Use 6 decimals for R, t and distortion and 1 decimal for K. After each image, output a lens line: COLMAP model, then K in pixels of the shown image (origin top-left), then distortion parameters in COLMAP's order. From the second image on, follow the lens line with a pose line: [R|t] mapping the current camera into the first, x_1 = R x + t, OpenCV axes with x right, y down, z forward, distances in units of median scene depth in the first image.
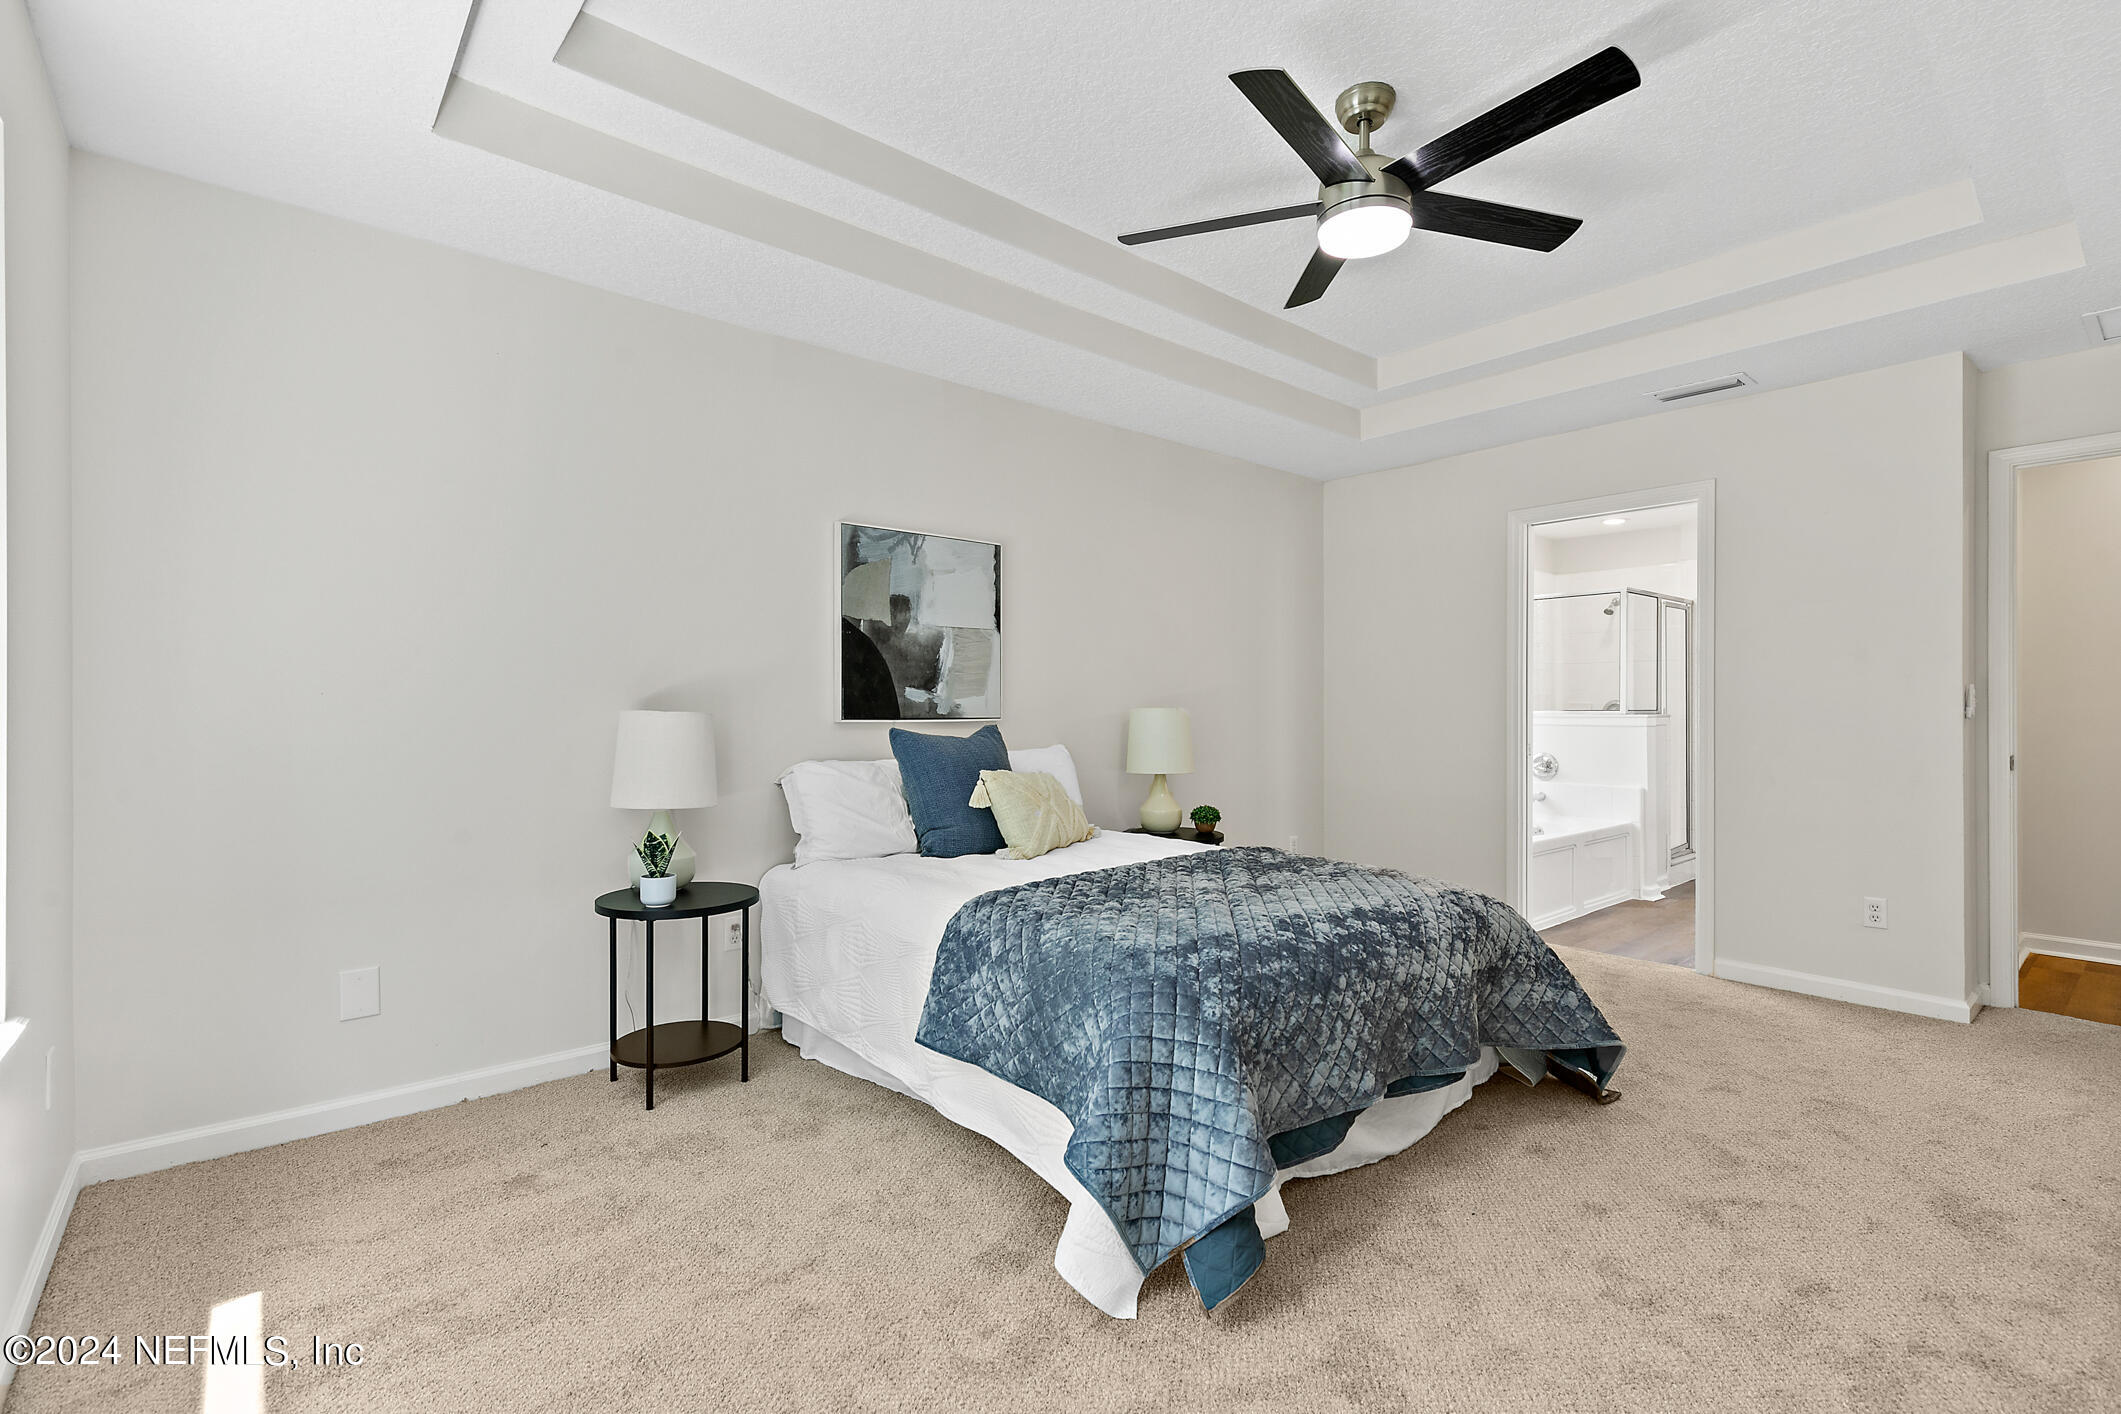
lens RADIAL K [[943.7, 0, 1069.6], [0, 943.7, 712.1], [0, 0, 1]] dist [0.007538, -0.001857]
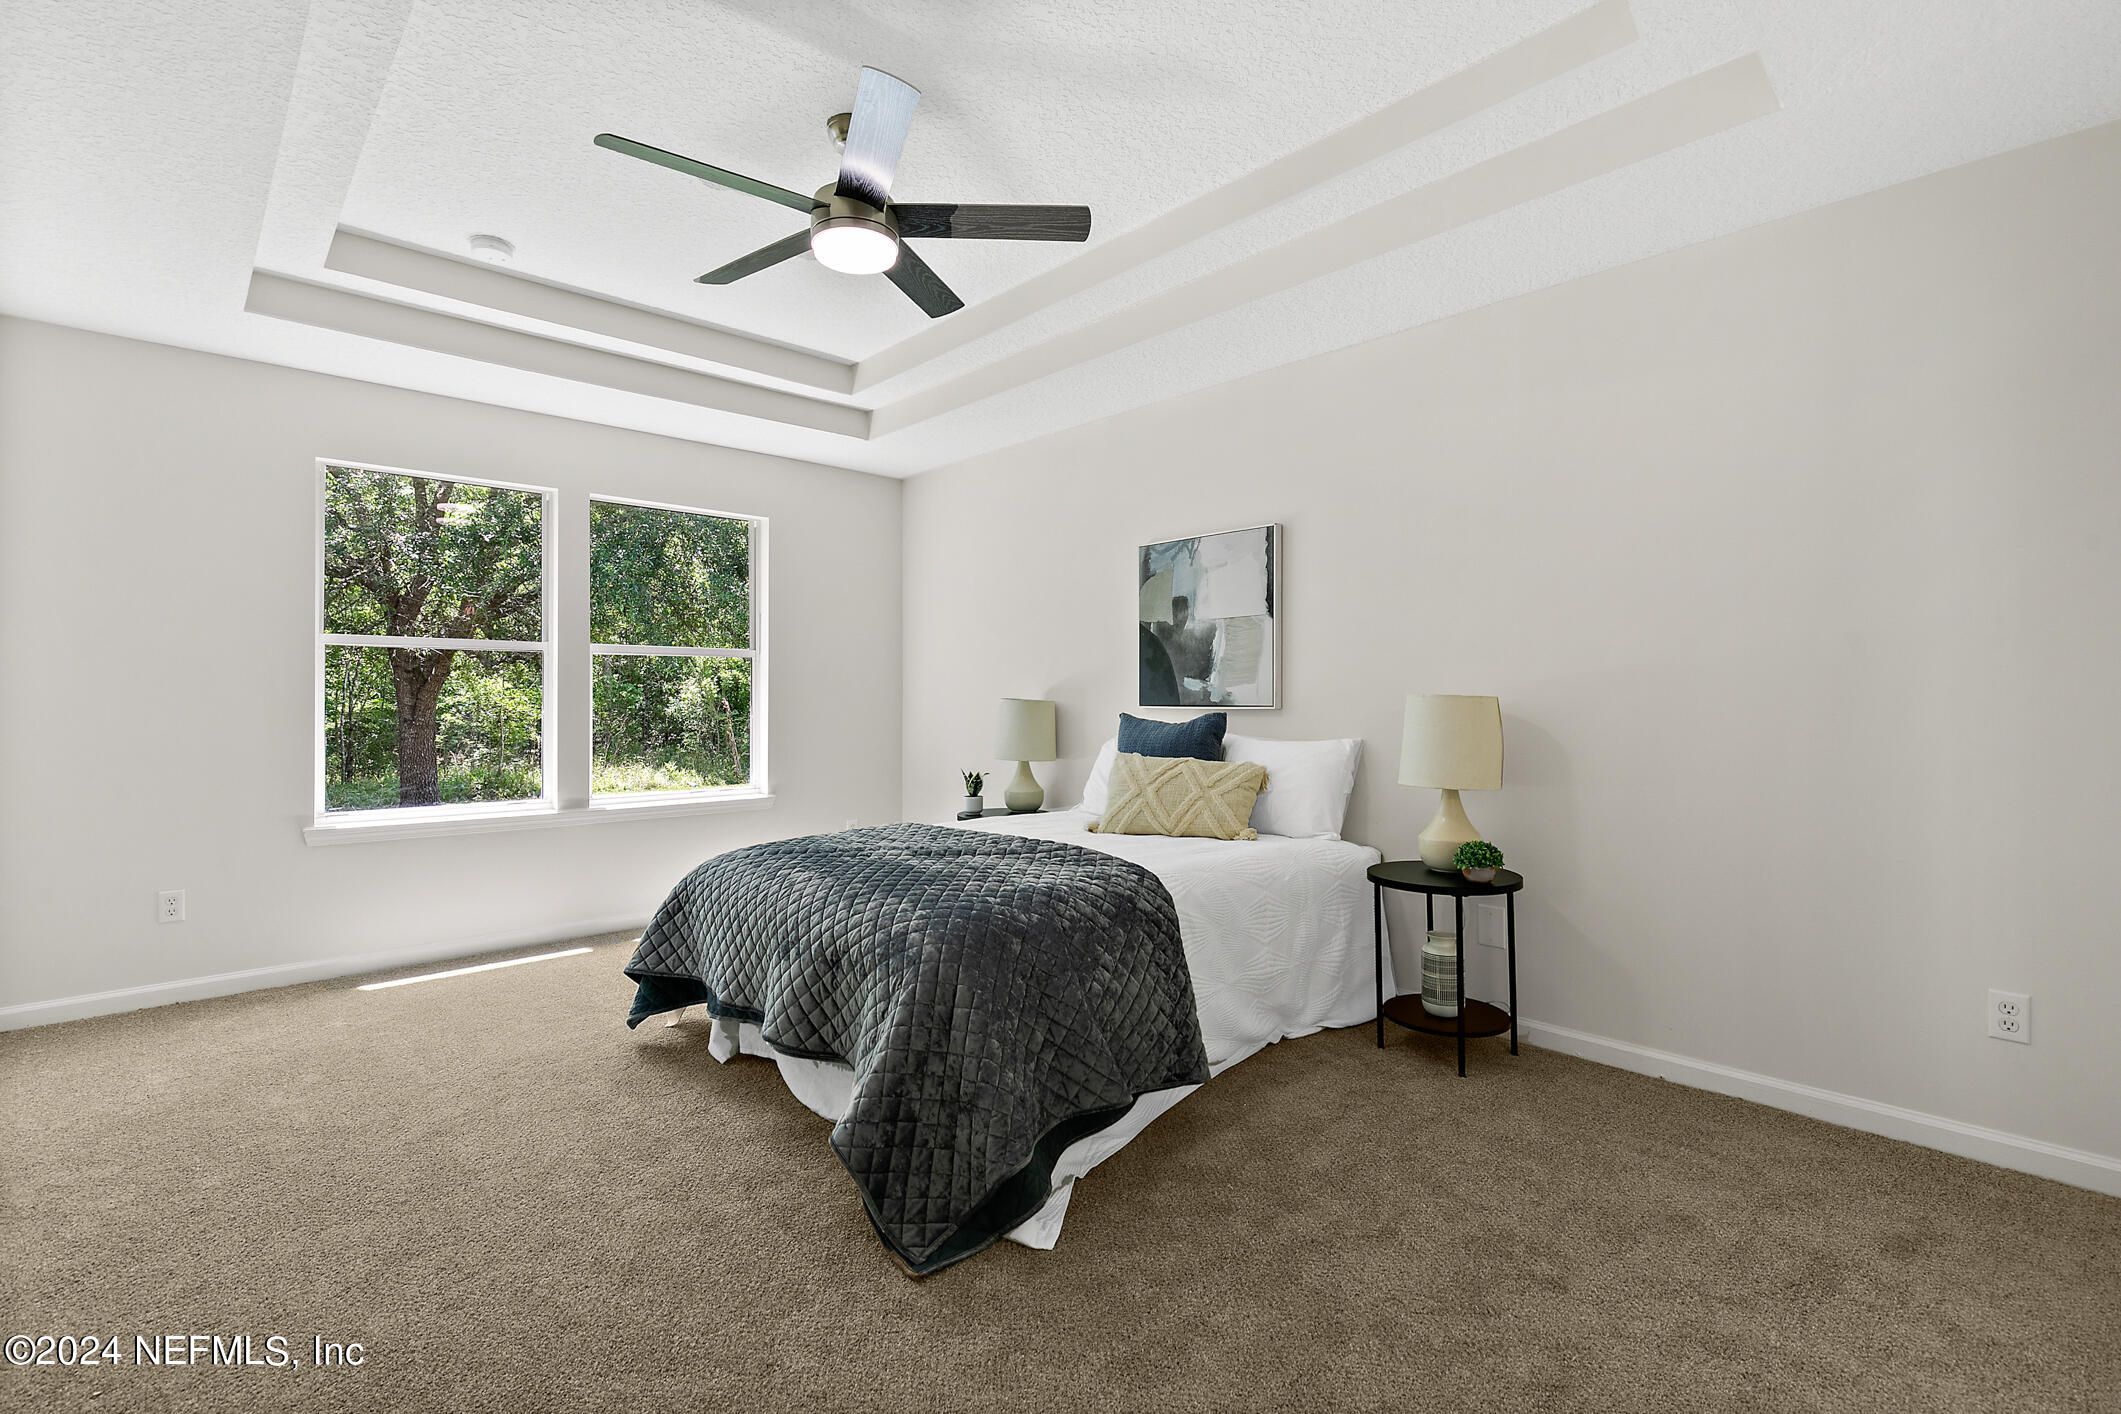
lens RADIAL K [[943.7, 0, 1065.1], [0, 943.7, 692.3], [0, 0, 1]] dist [0.007538, -0.001857]
pose [[0.051996, -0.006130, -0.998629, 0.917590], [-0.001447, 0.999980, -0.006213, -0.001669], [0.998646, 0.001768, 0.051986, 0.781589]]
